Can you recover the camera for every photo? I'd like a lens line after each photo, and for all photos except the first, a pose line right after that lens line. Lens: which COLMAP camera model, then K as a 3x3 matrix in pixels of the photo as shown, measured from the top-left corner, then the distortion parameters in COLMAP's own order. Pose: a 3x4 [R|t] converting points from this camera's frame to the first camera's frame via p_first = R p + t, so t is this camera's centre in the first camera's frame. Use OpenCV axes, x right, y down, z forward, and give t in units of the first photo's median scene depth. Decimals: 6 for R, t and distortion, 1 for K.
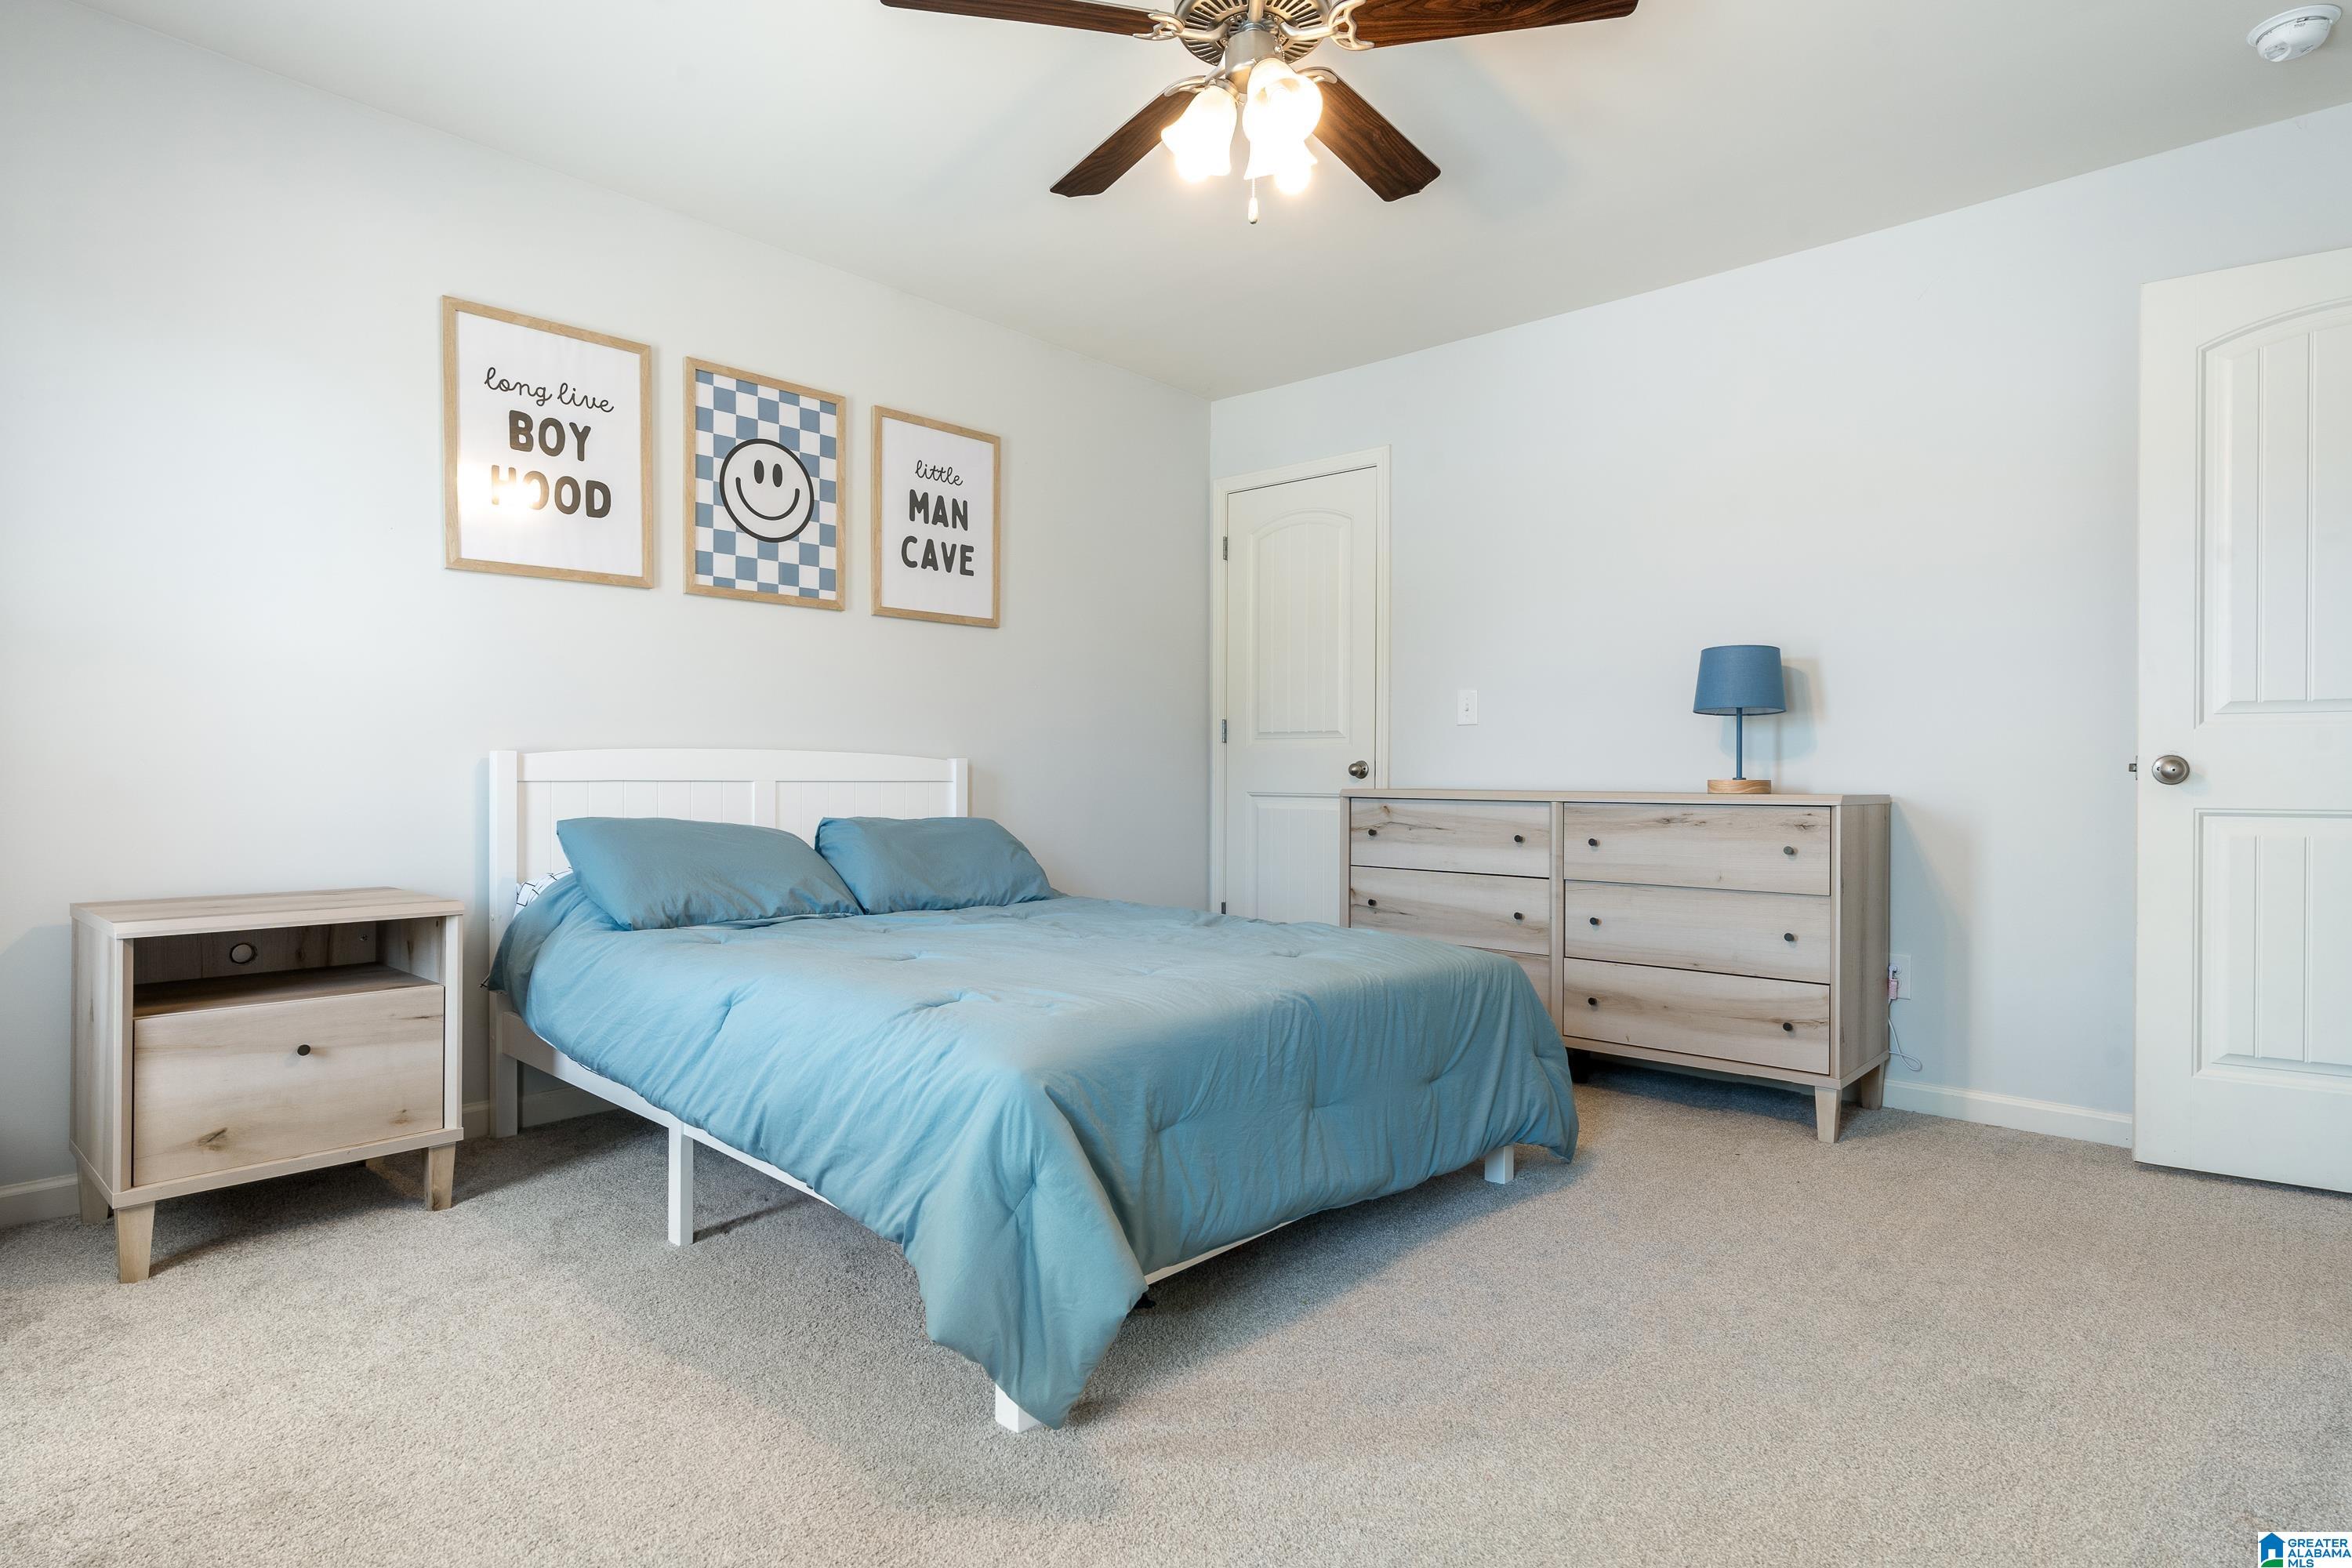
lens RADIAL K [[1223.5, 0, 1175.8], [0, 1223.5, 788.6], [0, 0, 1]] dist [0.002992, 0.001149]
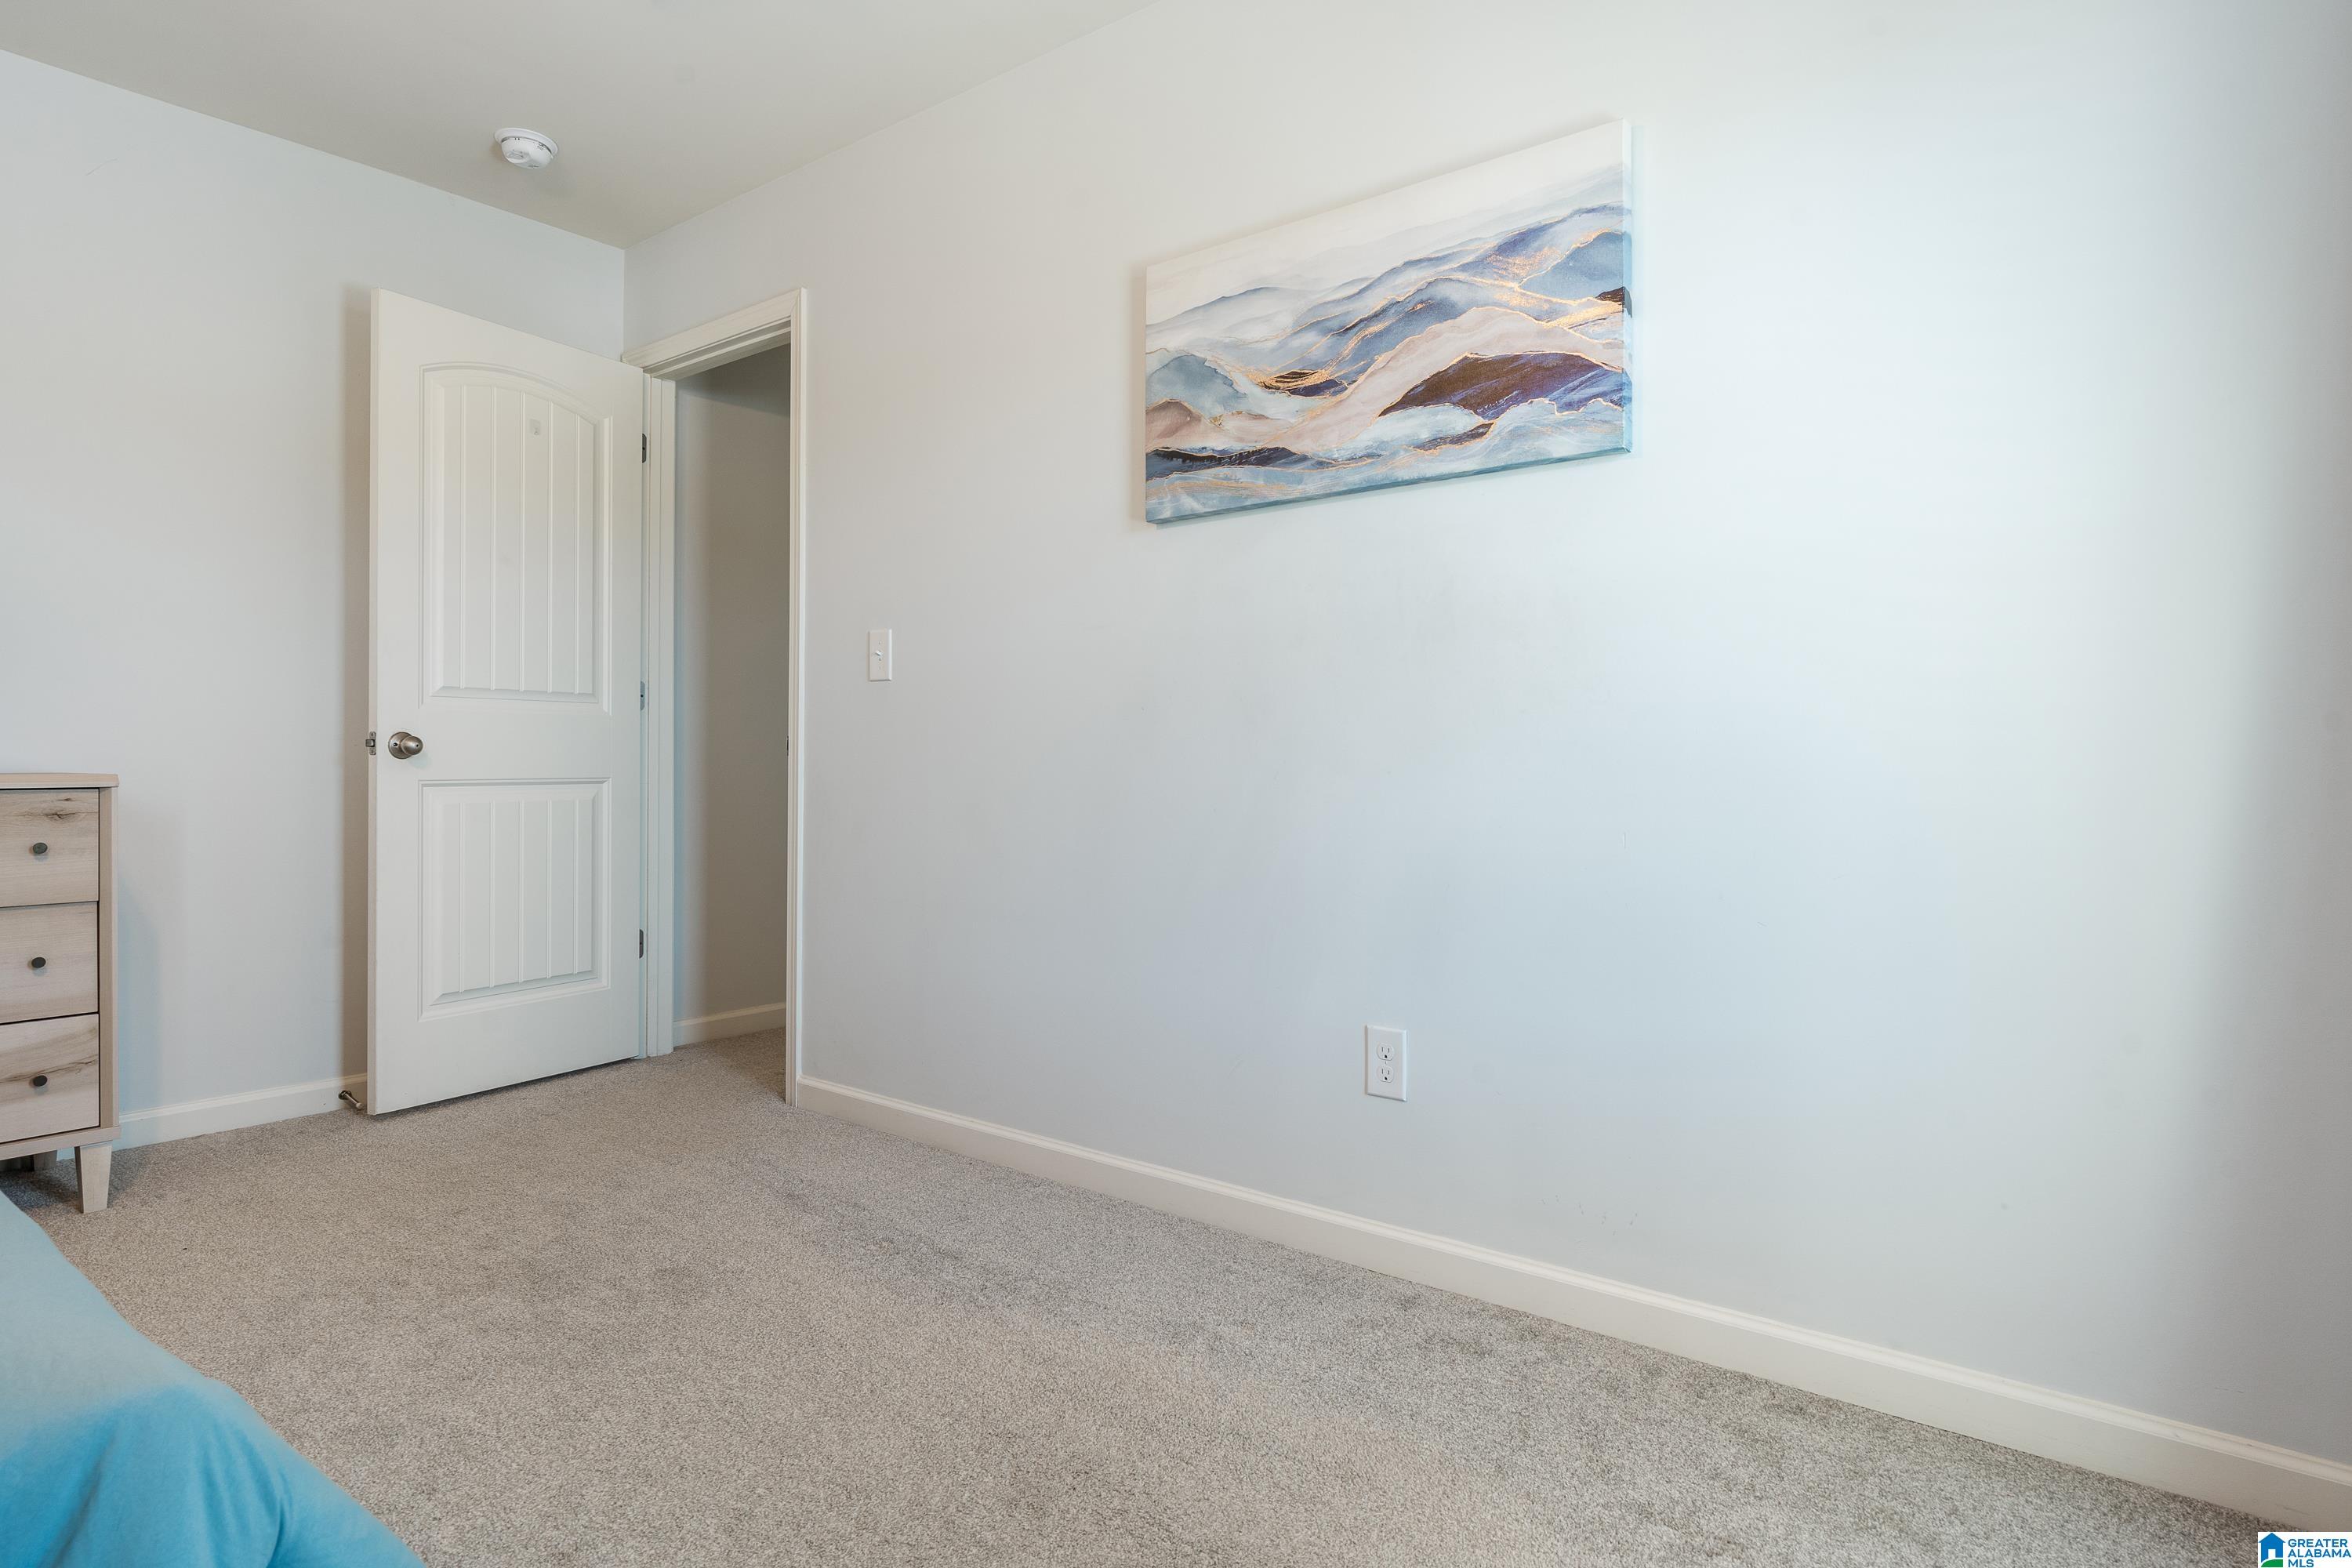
lens RADIAL K [[1316.4, 0, 1172.5], [0, 1316.4, 770.5], [0, 0, 1]] dist [-0.005862, -0.000732]
pose [[-0.081197, -0.014150, 0.996598, -0.368289], [0.004653, 0.999883, 0.014576, -0.006139], [-0.996687, 0.005821, -0.081122, 0.372489]]
